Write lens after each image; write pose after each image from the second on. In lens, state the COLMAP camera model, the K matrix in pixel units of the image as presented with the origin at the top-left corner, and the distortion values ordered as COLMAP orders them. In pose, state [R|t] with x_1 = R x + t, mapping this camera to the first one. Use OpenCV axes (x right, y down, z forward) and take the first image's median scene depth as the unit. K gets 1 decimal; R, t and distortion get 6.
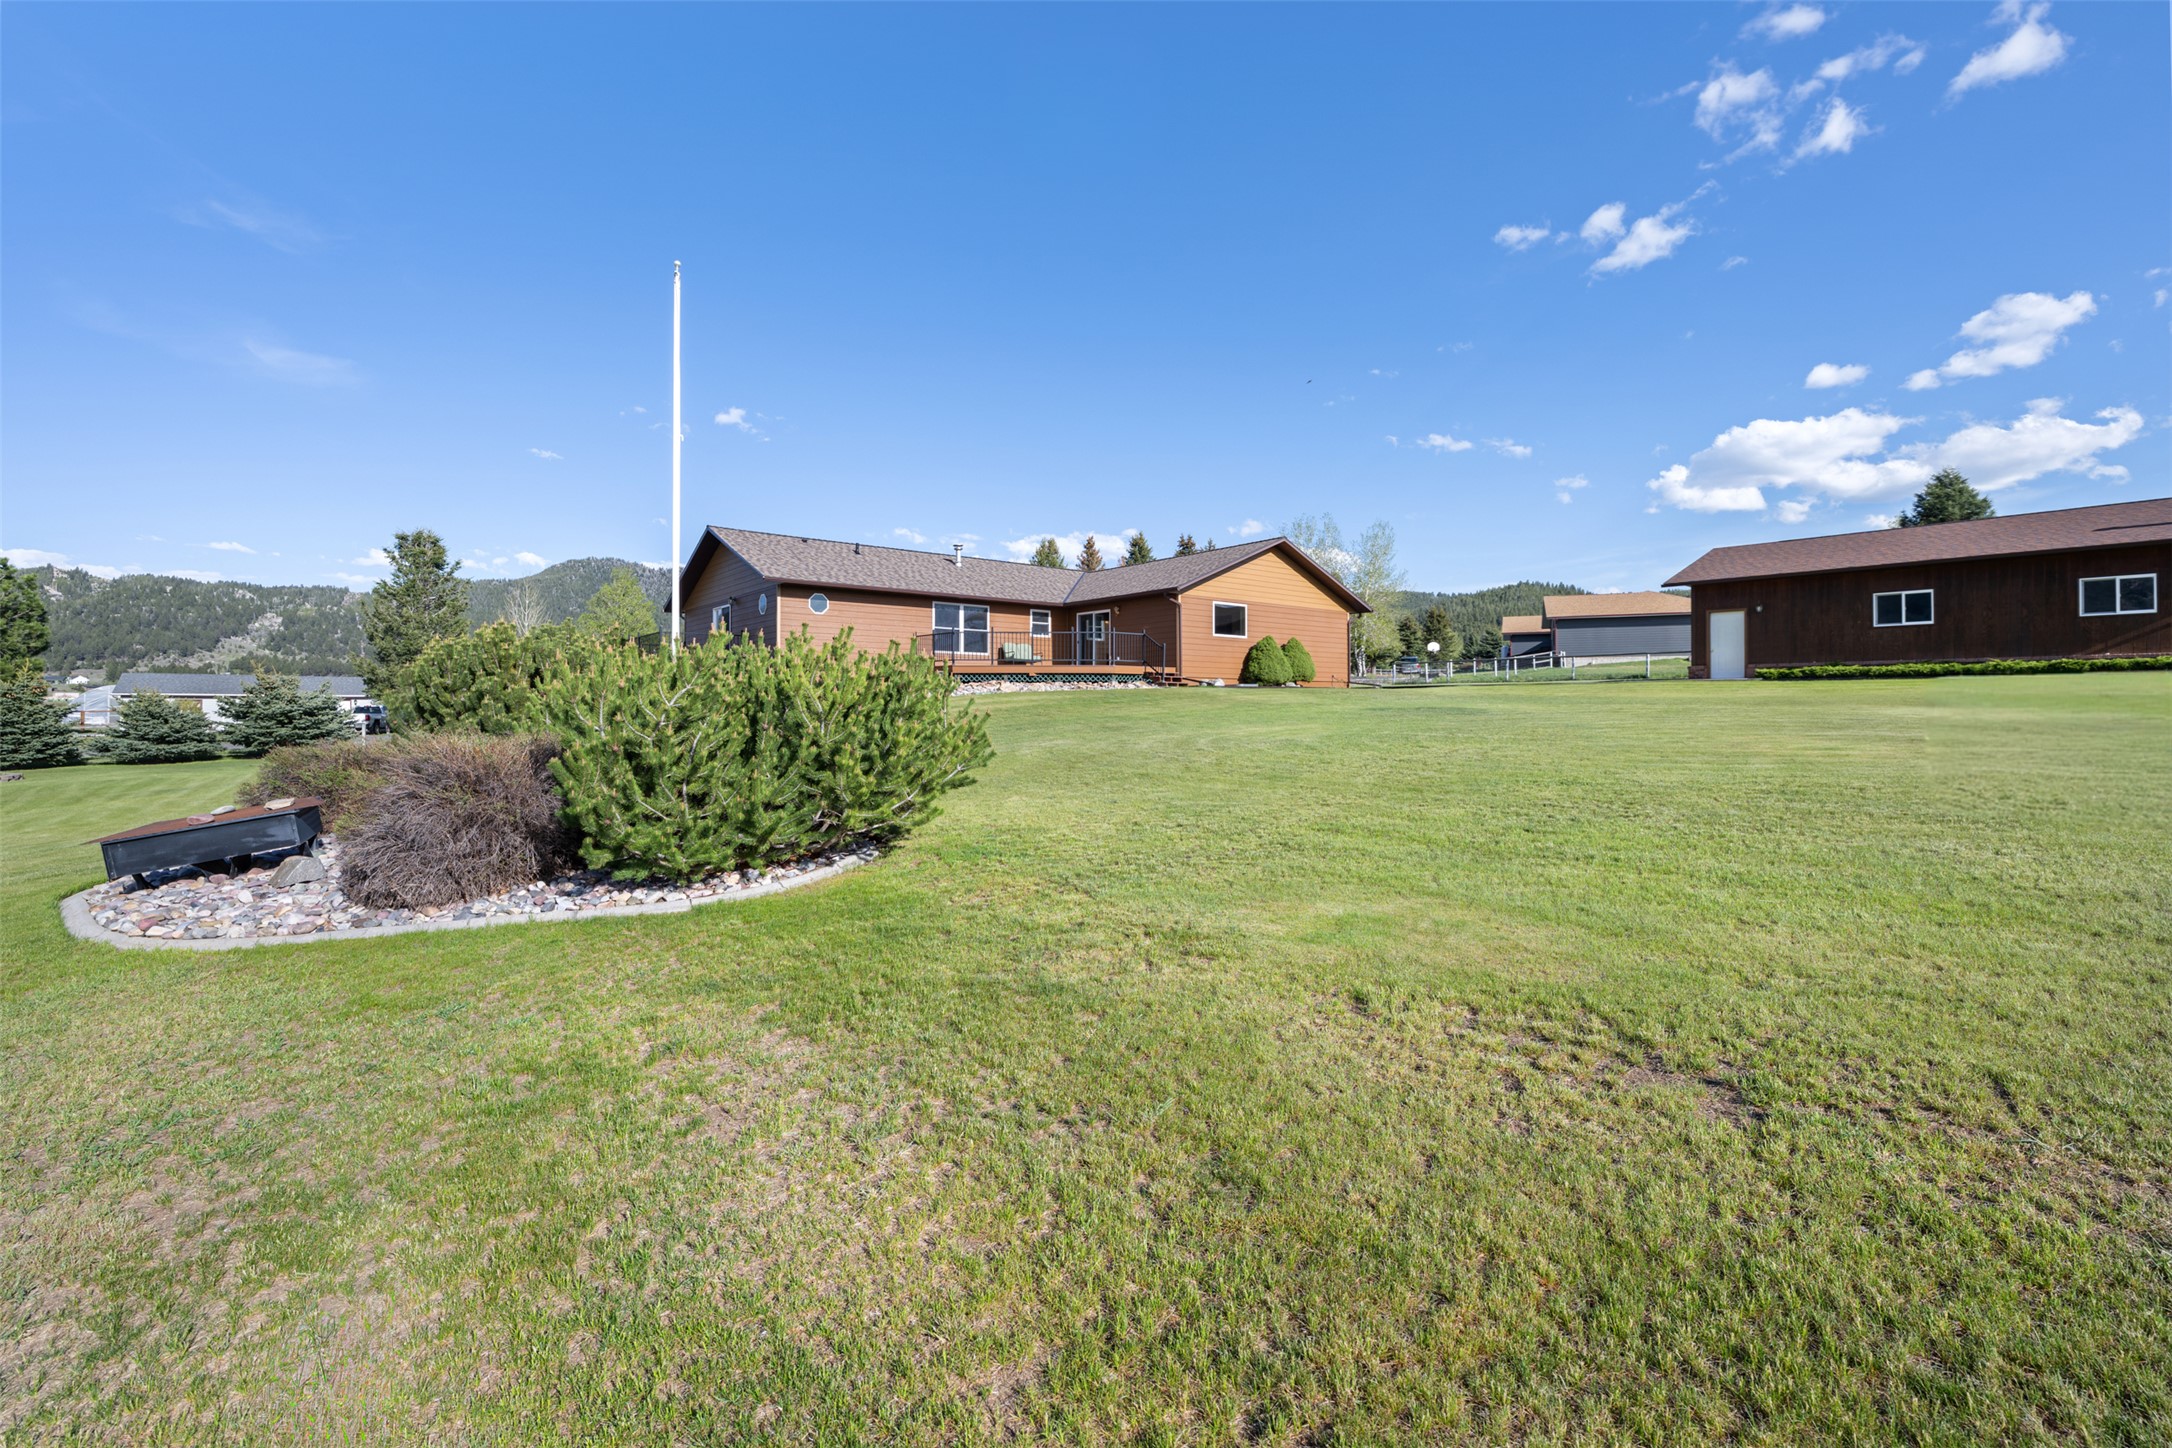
lens RADIAL K [[948.7, 0, 1115.4], [0, 948.7, 698.1], [0, 0, 1]] dist [-0.002755, -0.000539]
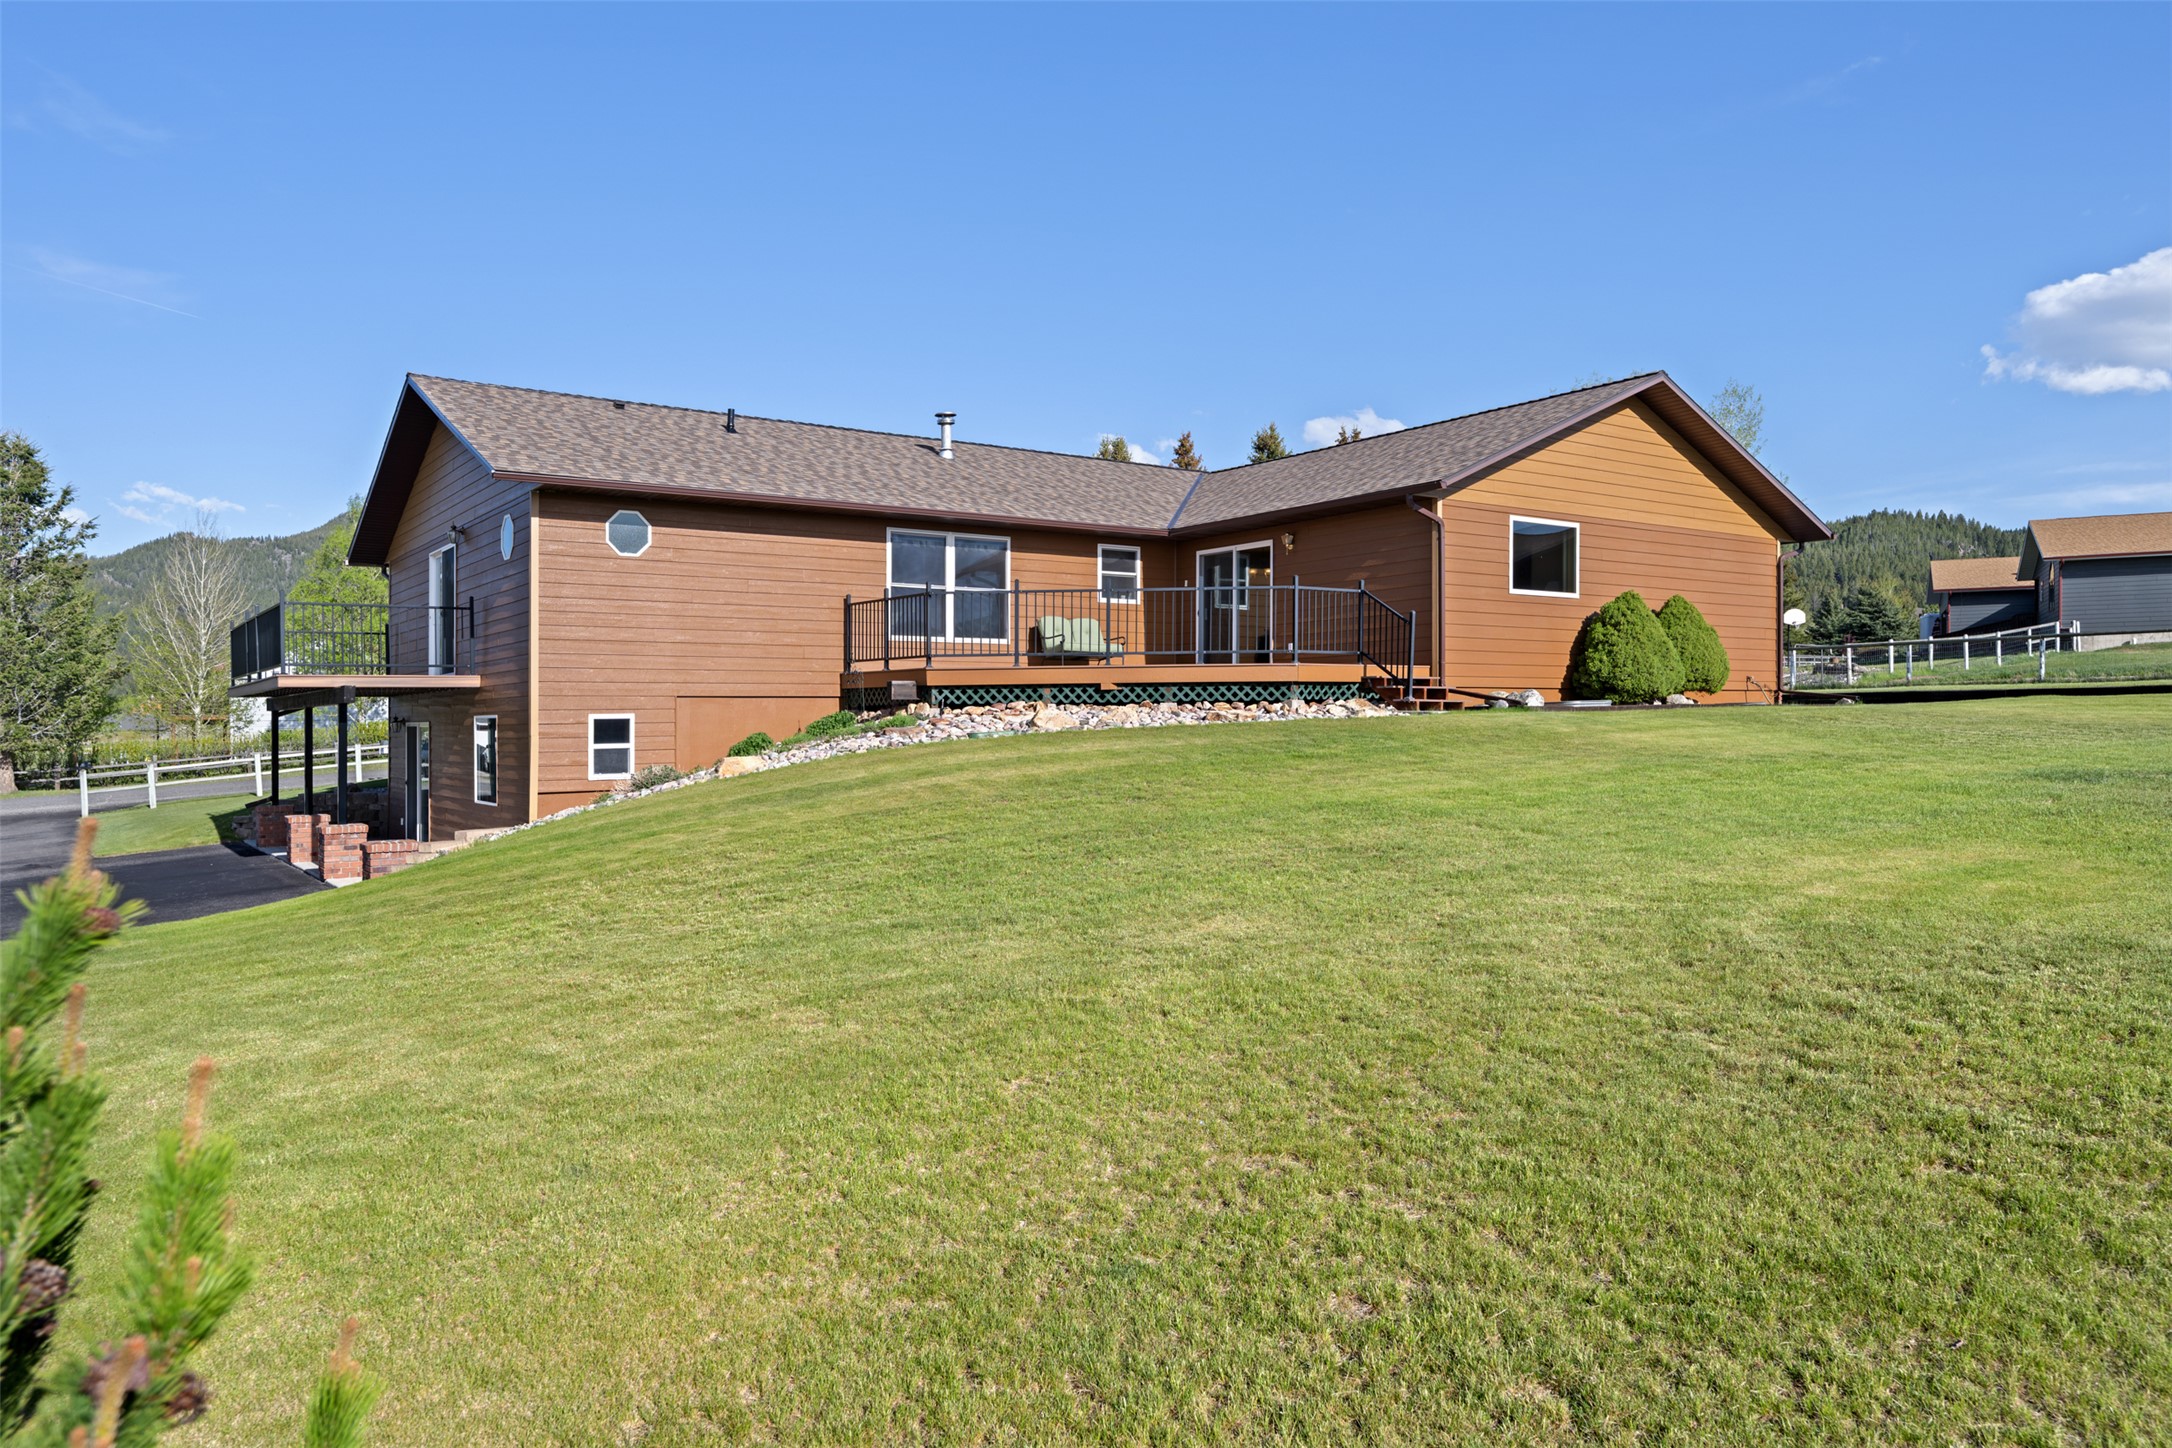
lens RADIAL K [[1390.0, 0, 1035.8], [0, 1390.0, 724.2], [0, 0, 1]] dist [0.002122, -0.000010]
pose [[0.992676, -0.007237, -0.120590, -0.040056], [0.008923, 0.999870, 0.013446, -0.015231], [0.120477, -0.014423, 0.992611, 0.331681]]
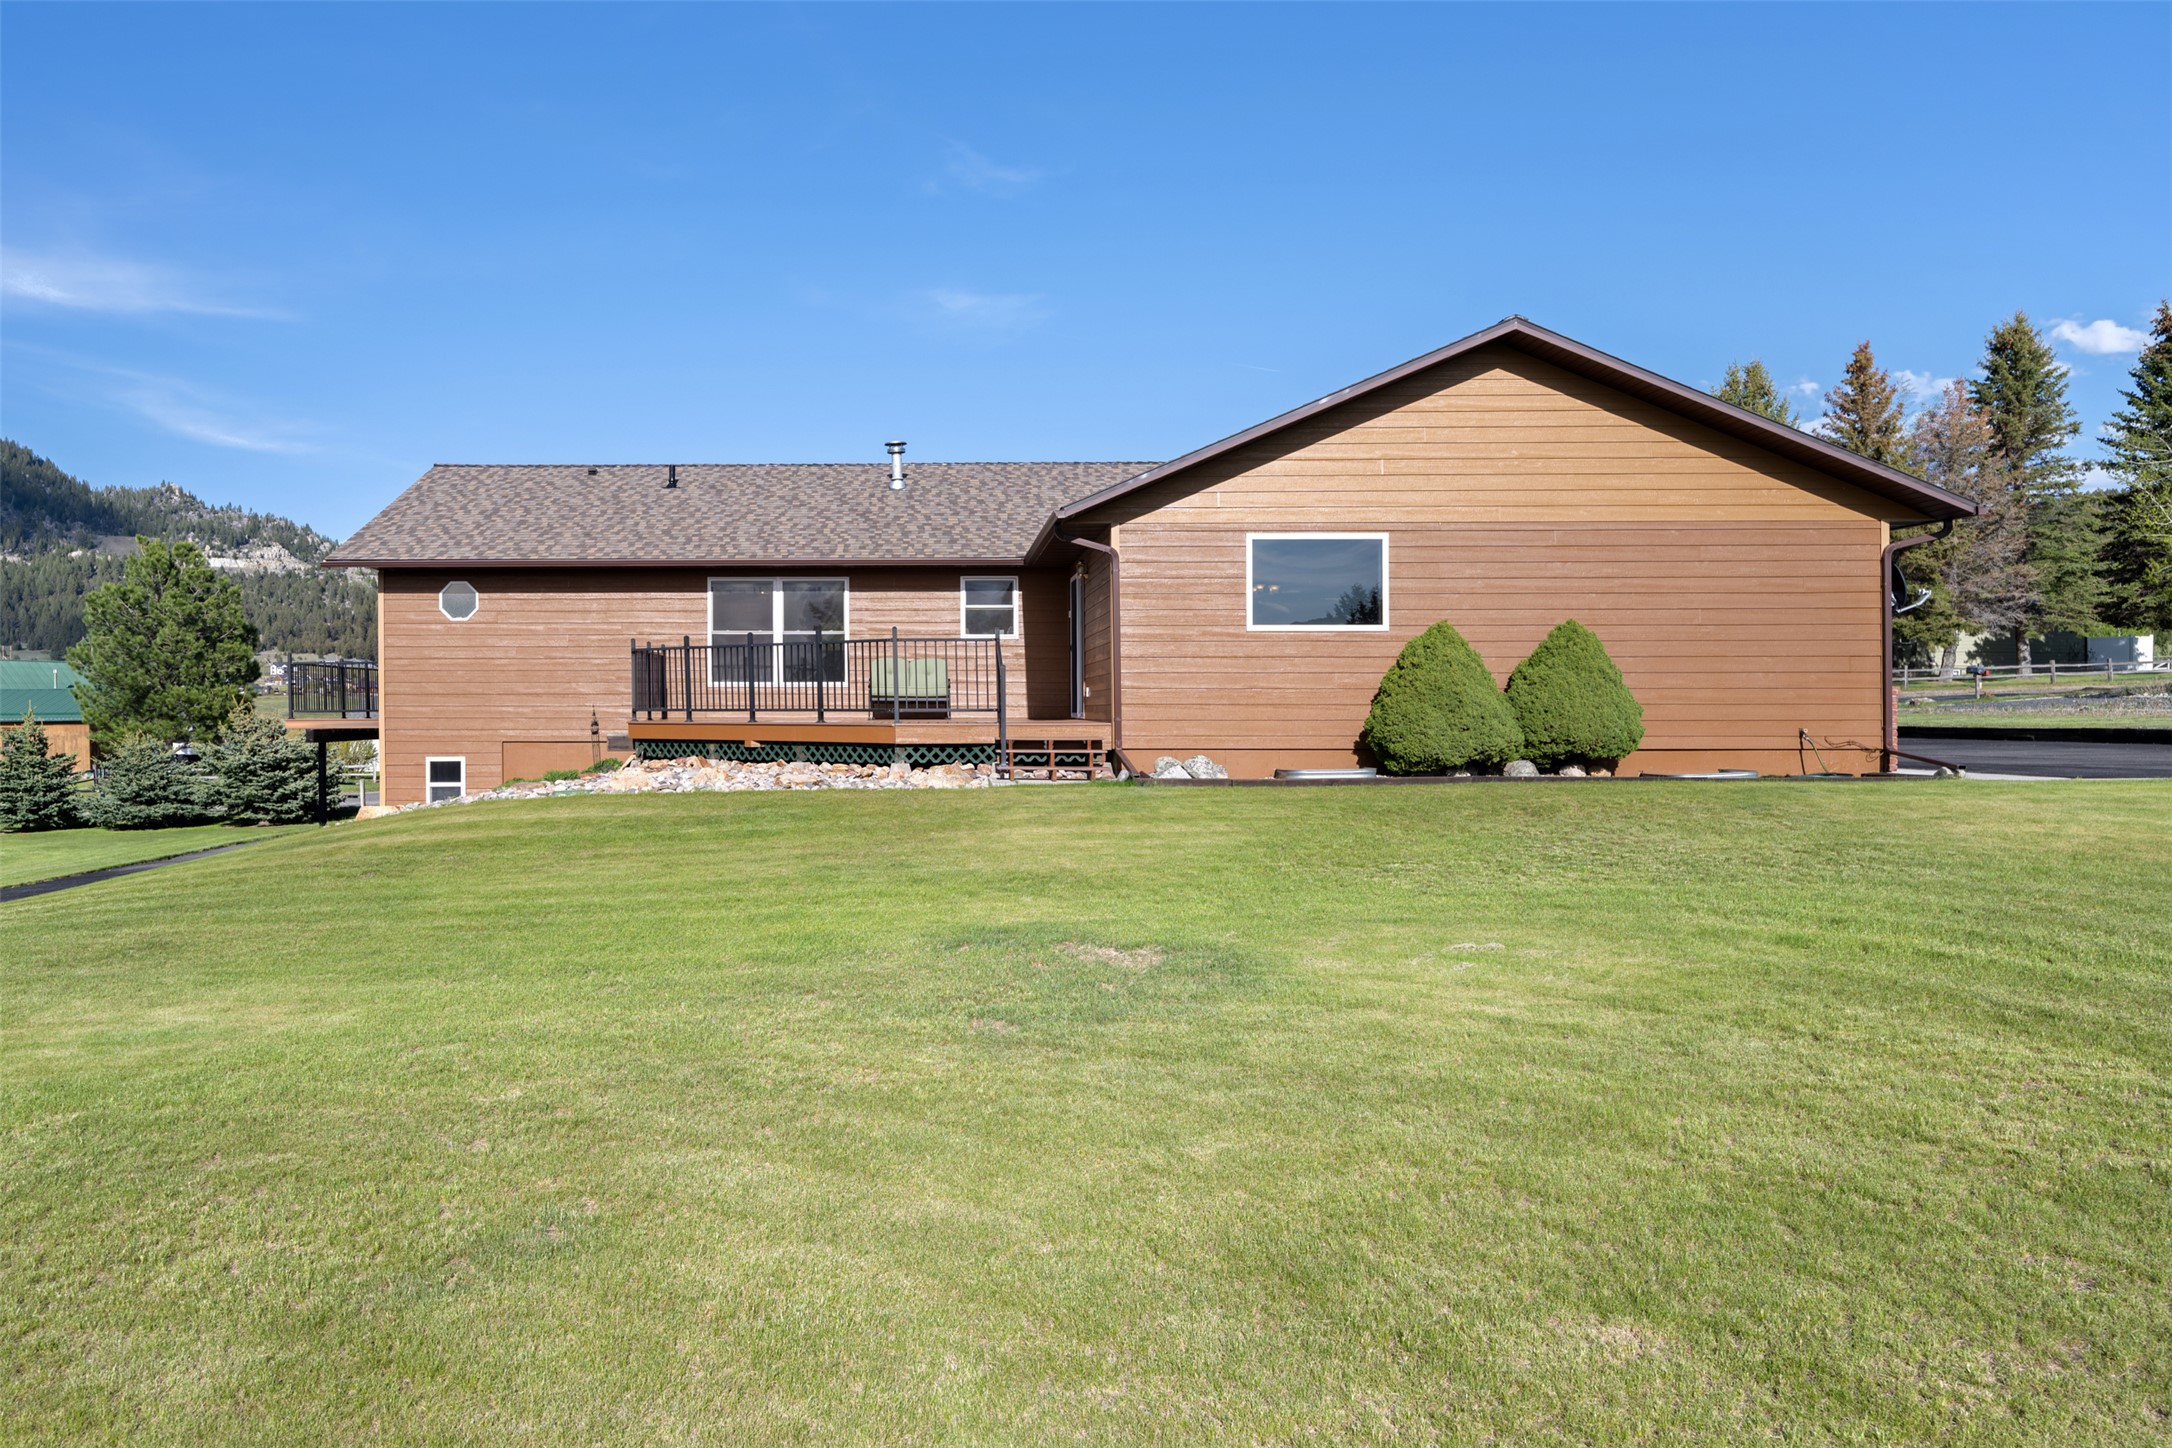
lens RADIAL K [[1564.1, 0, 1086.0], [0, 1564.1, 724.0], [0, 0, 1]] dist [-0.002768, 0.000218]
pose [[0.742273, 0.012511, -0.669980, 0.456595], [0.007489, 0.999608, 0.026963, -0.047718], [0.670055, -0.025031, 0.741889, 0.531667]]
